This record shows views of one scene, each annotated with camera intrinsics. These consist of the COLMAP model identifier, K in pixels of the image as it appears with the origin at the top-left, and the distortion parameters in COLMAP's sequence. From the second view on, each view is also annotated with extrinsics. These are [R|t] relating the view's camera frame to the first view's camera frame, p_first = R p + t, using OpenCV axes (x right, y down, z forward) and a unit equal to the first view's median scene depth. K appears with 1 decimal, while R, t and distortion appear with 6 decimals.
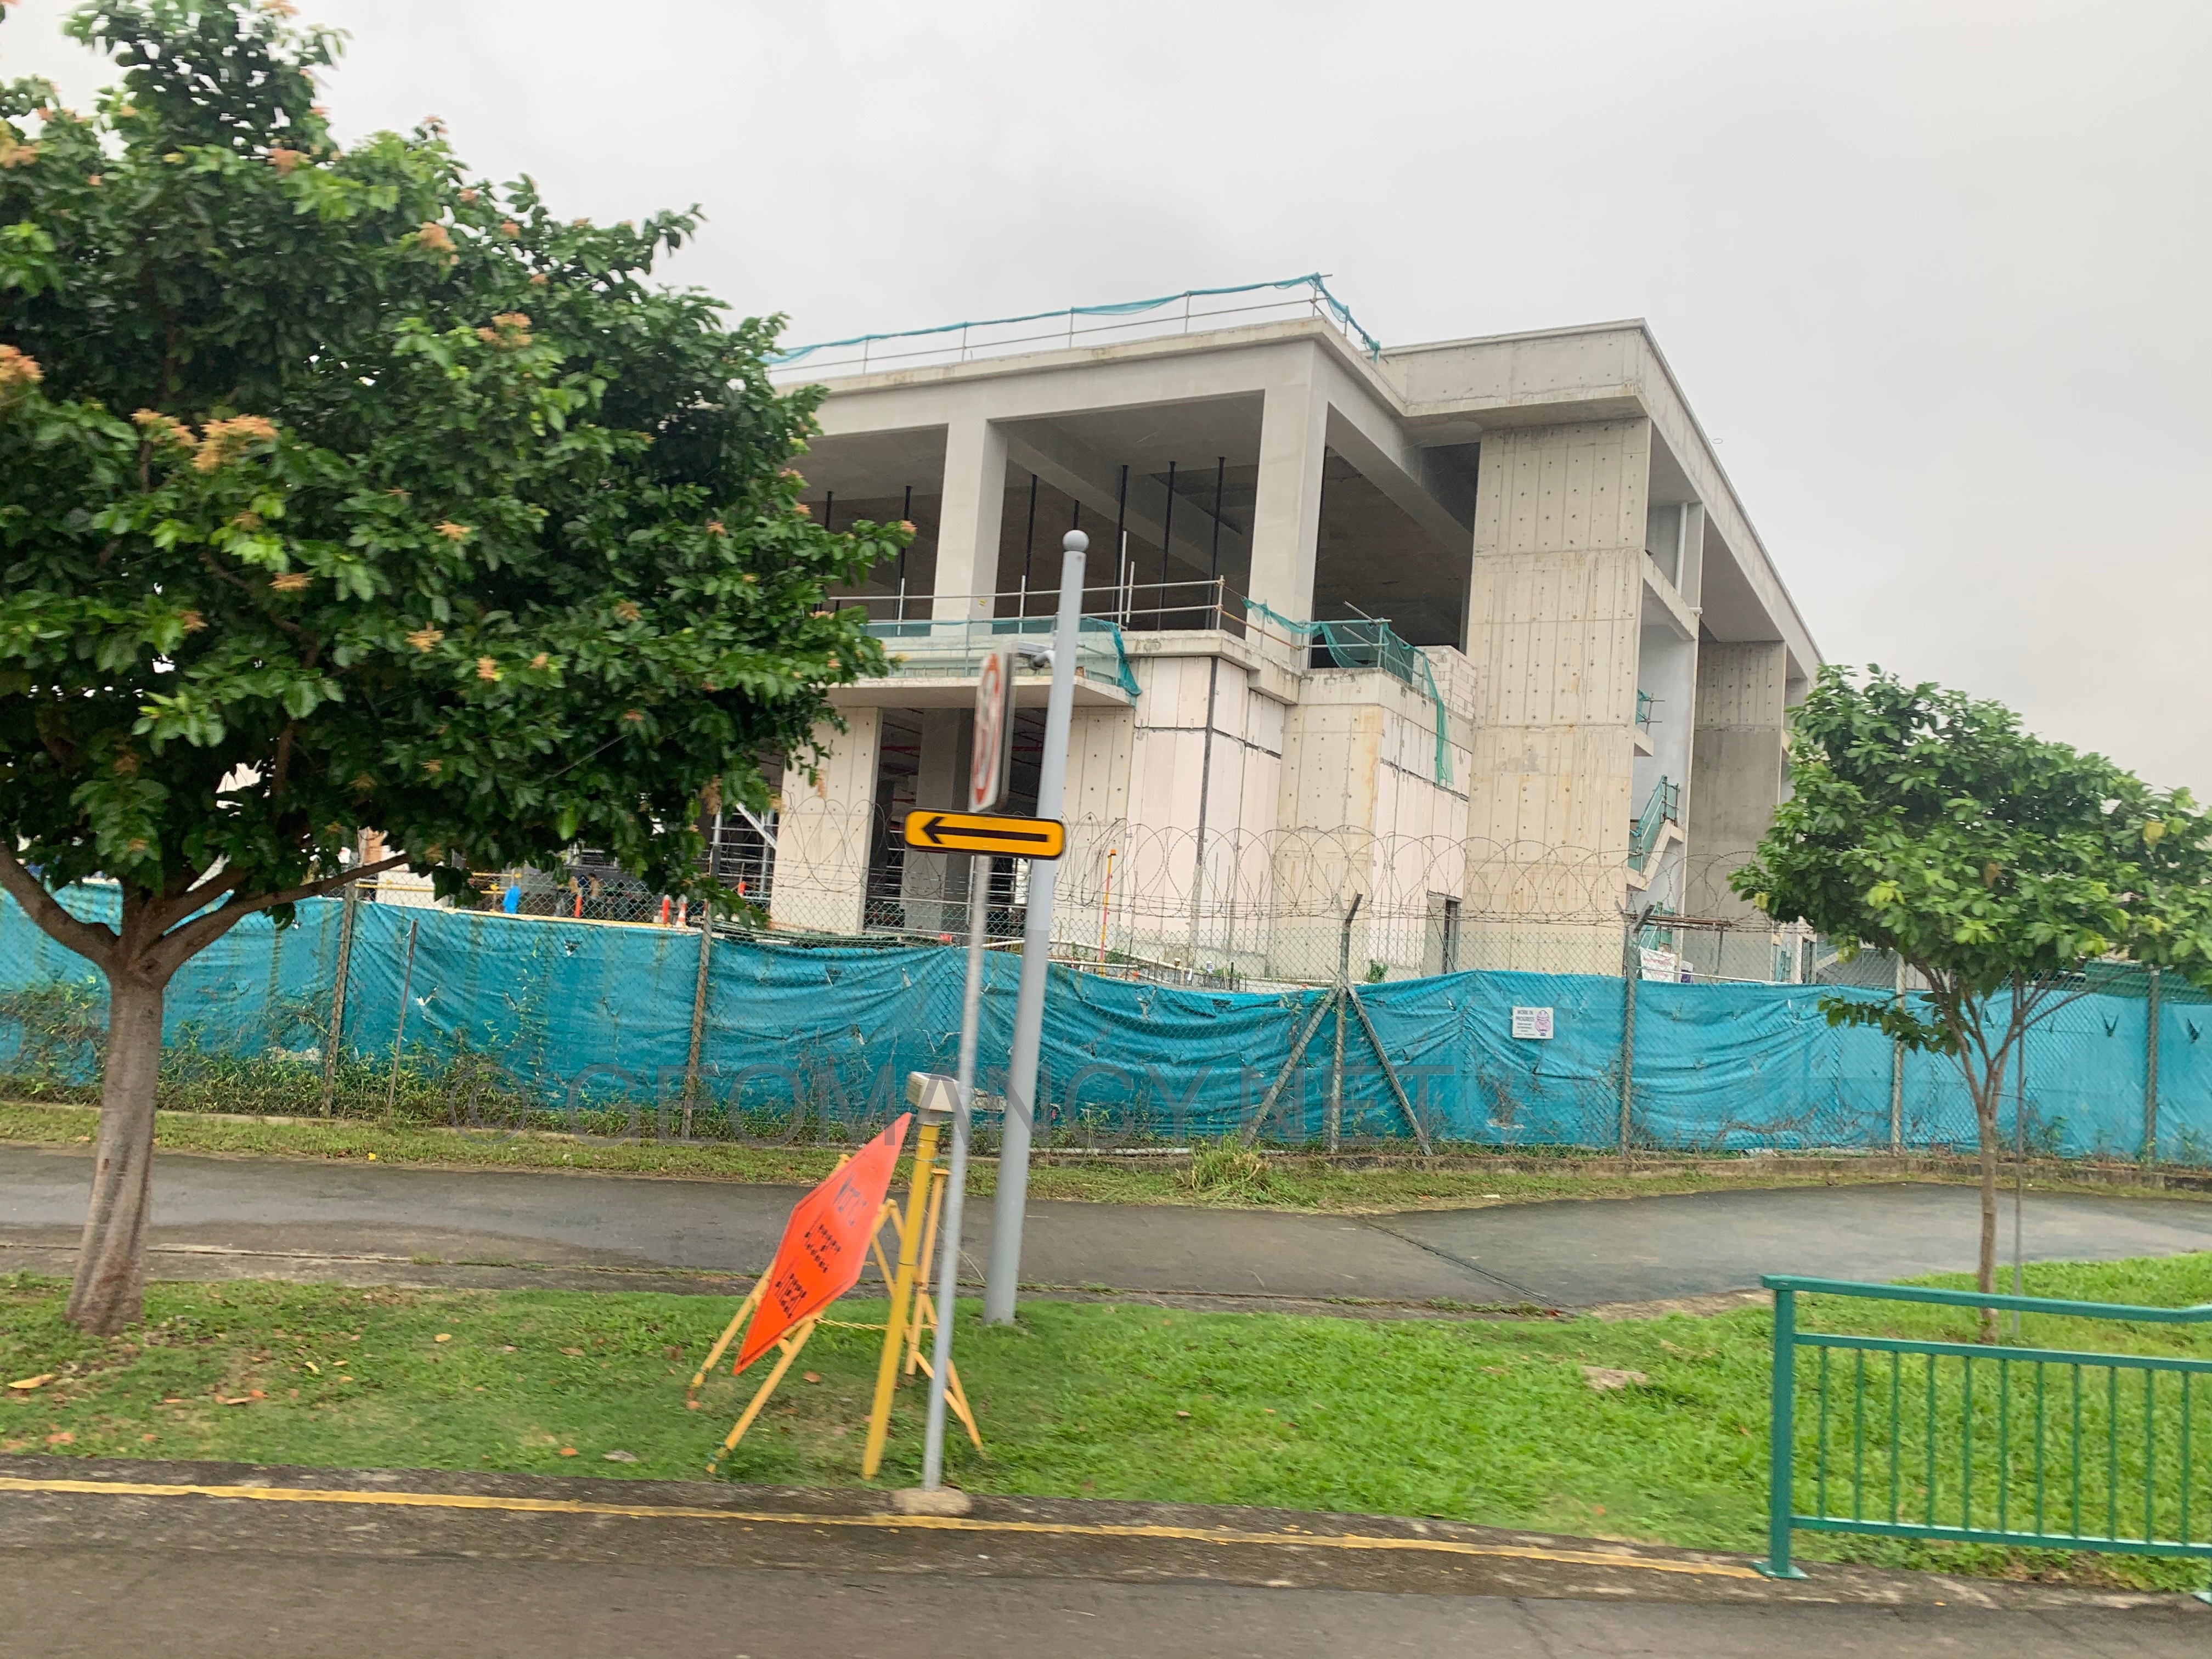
lens RADIAL K [[1679.9, 0, 1106.0], [0, 1679.9, 829.5], [0, 0, 1]] dist [0.002903, 0.003874]
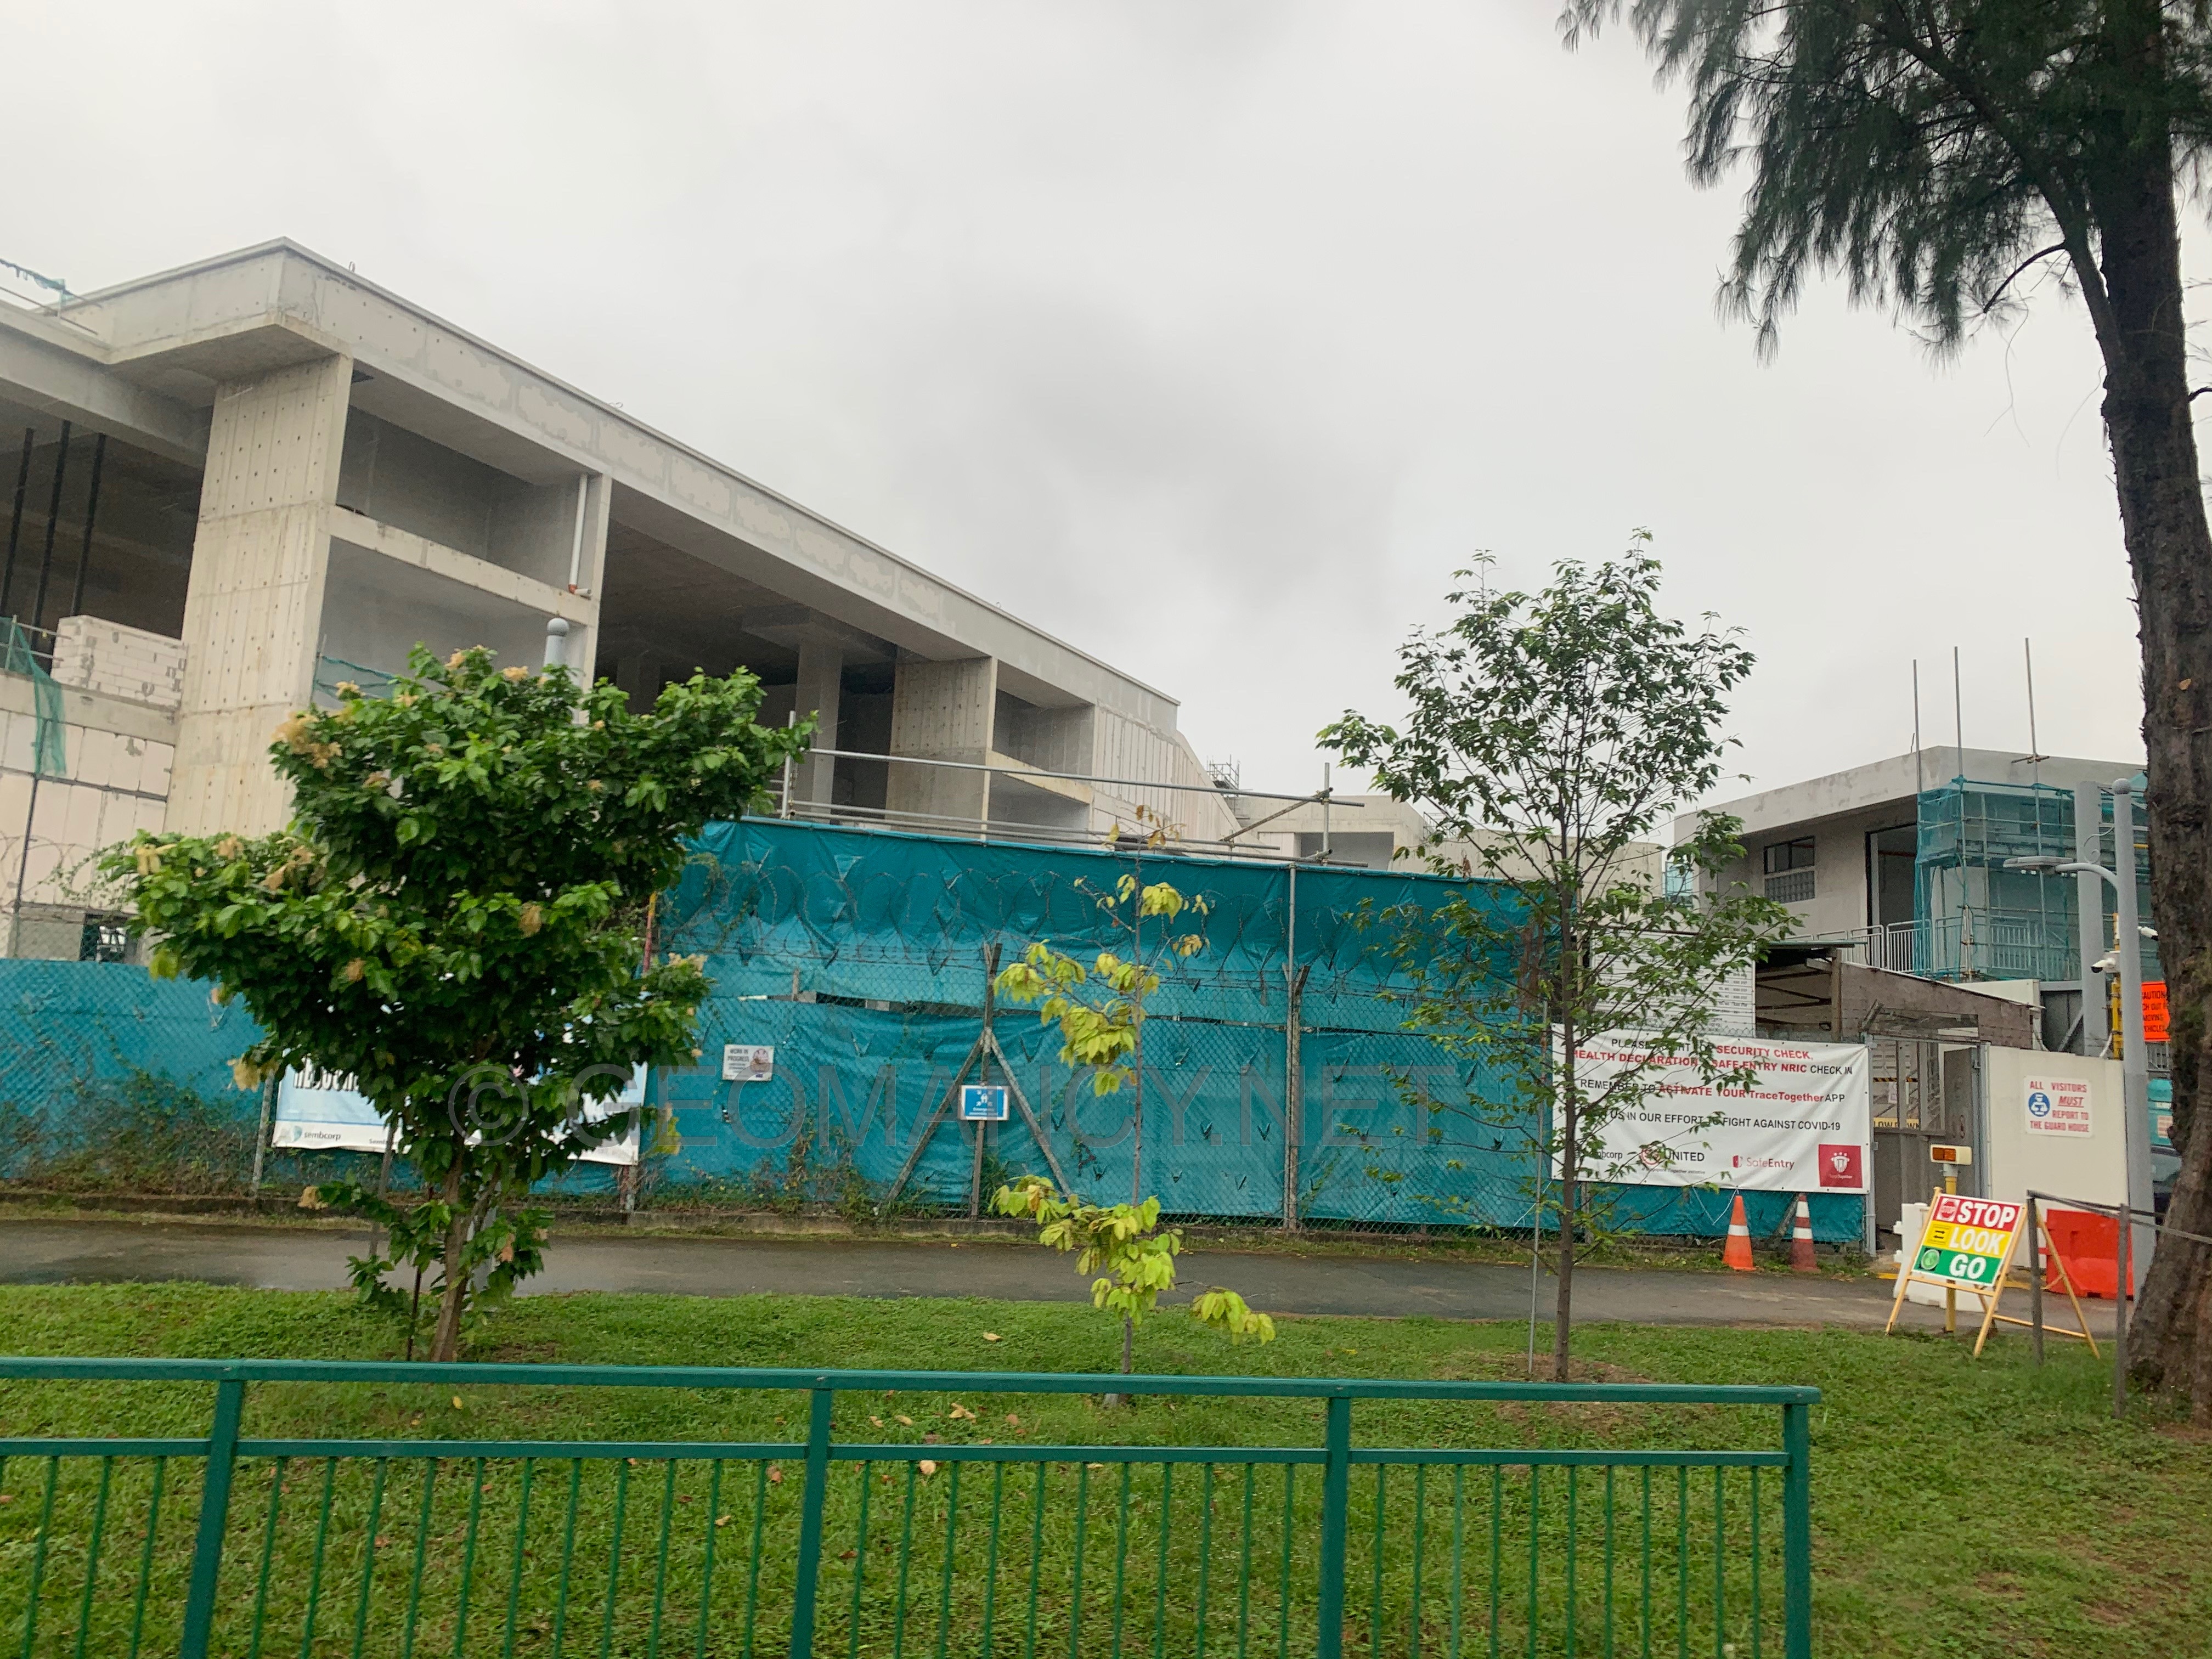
lens RADIAL K [[1679.9, 0, 1106.0], [0, 1679.9, 829.5], [0, 0, 1]] dist [0.002903, 0.003874]
pose [[0.999700, -0.022995, -0.008435, 0.711714], [0.022325, 0.997123, -0.072441, 0.071817], [0.010077, 0.072231, 0.997337, 0.148647]]
